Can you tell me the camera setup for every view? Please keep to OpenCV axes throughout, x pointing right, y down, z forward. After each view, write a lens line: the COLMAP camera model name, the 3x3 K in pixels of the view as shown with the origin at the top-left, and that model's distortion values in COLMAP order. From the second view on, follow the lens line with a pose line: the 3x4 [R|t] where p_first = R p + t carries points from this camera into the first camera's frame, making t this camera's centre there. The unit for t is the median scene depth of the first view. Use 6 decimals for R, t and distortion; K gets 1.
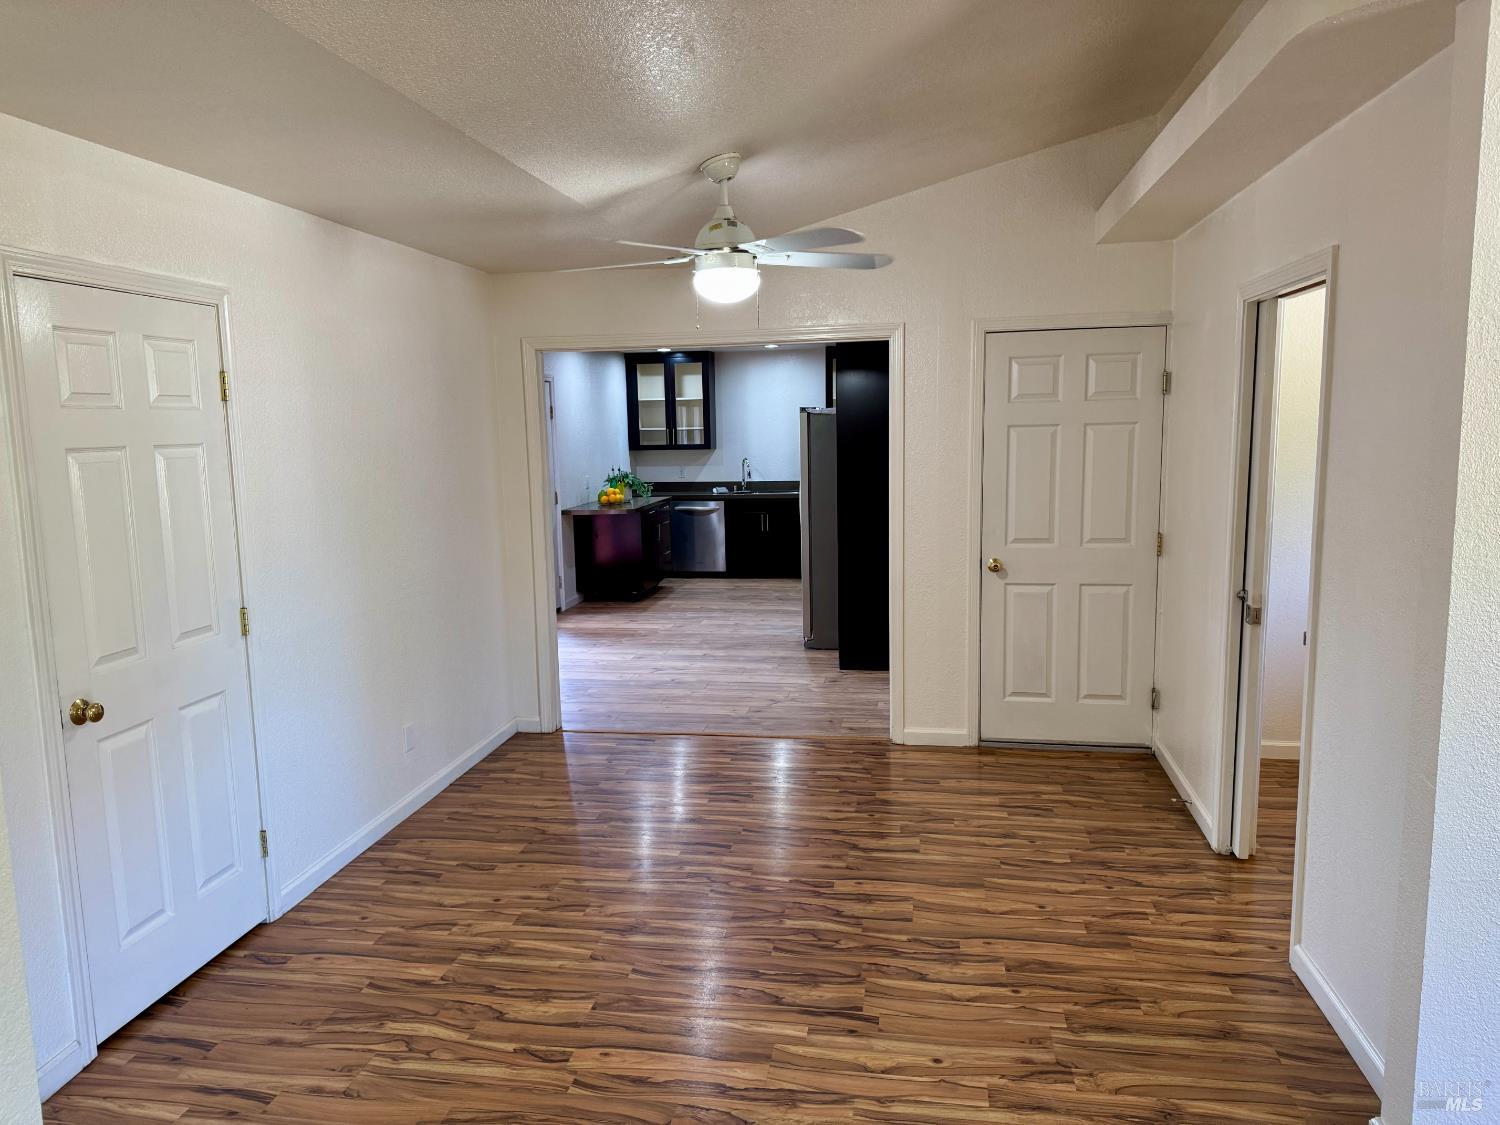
lens RADIAL K [[1062.9, 0, 734.4], [0, 1062.9, 528.7], [0, 0, 1]] dist [0.087057, -0.074716]
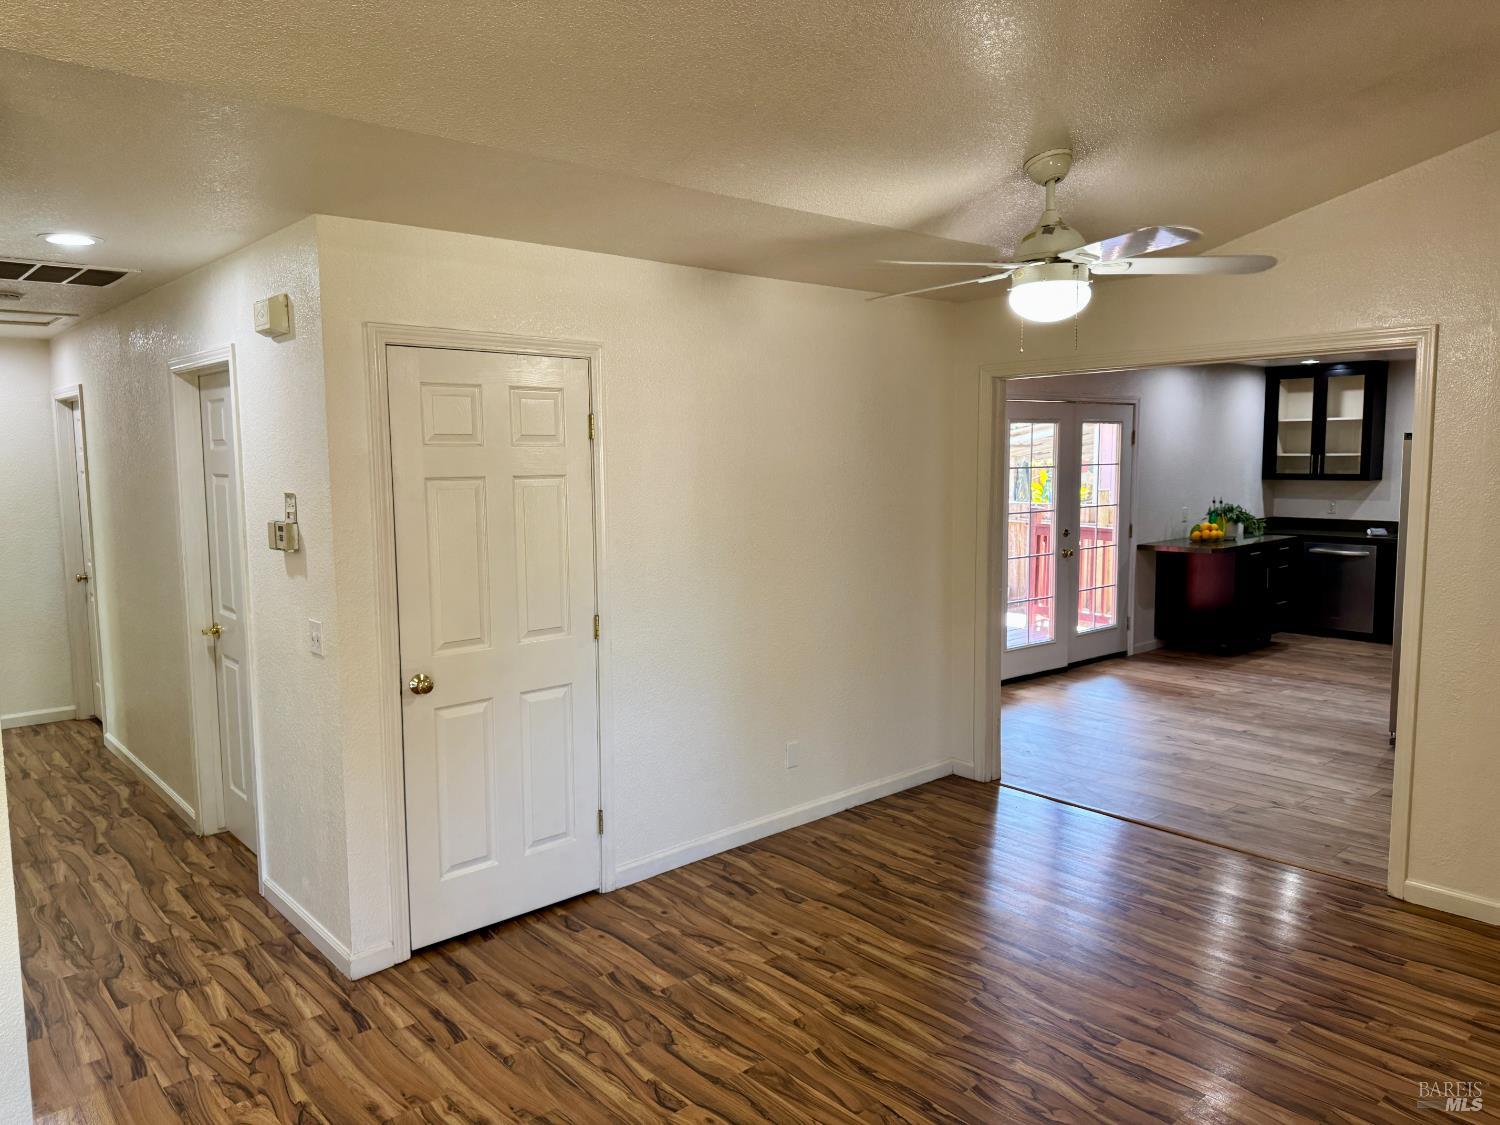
lens RADIAL K [[1062.9, 0, 746.4], [0, 1062.9, 526.8], [0, 0, 1]] dist [0.087057, -0.074716]
pose [[0.784260, 0.056945, -0.617814, 0.322238], [-0.068280, 0.997652, 0.005280, -0.033058], [0.616664, 0.038044, 0.786307, 0.165777]]
